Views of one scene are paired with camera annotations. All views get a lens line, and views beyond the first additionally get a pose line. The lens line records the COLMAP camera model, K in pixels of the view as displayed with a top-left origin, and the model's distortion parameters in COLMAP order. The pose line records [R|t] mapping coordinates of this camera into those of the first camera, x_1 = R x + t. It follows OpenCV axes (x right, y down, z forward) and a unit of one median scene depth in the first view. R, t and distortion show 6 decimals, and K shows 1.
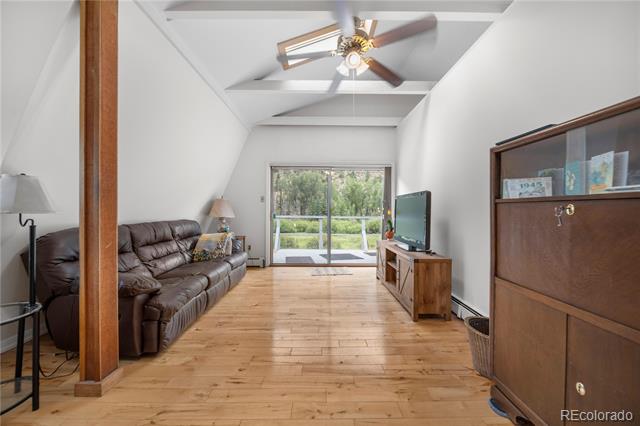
lens RADIAL K [[226.7, 0, 322.9], [0, 226.7, 214.1], [0, 0, 1]] dist [-0.001126, -0.000087]
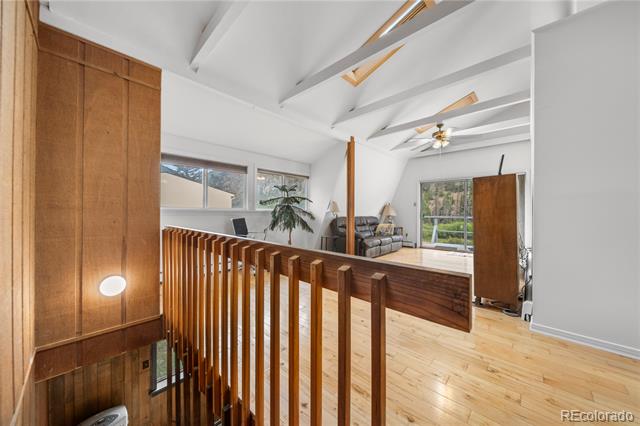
lens RADIAL K [[222.9, 0, 320.0], [0, 222.9, 213.0], [0, 0, 1]] dist [-0.000088, -0.001975]
pose [[0.719641, -0.002100, -0.694343, 0.570386], [-0.006949, 0.999924, -0.010226, 0.024181], [0.694311, 0.012184, 0.719572, -0.973076]]
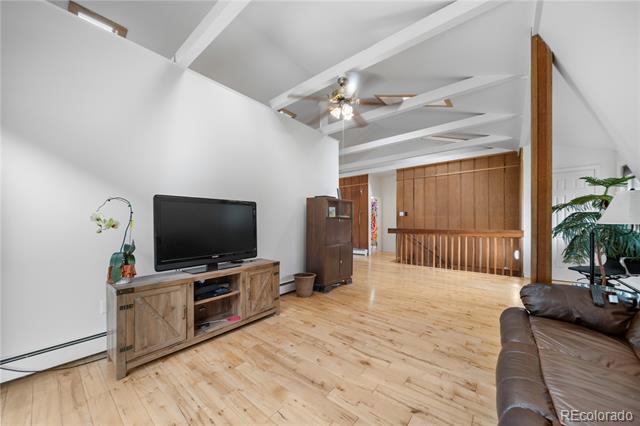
lens RADIAL K [[226.7, 0, 322.9], [0, 226.7, 214.1], [0, 0, 1]] dist [-0.001126, -0.000087]
pose [[-0.760391, 0.008766, 0.649406, -0.475324], [-0.000670, 0.999898, -0.014282, -0.027749], [-0.649465, -0.011295, -0.760308, 1.523544]]
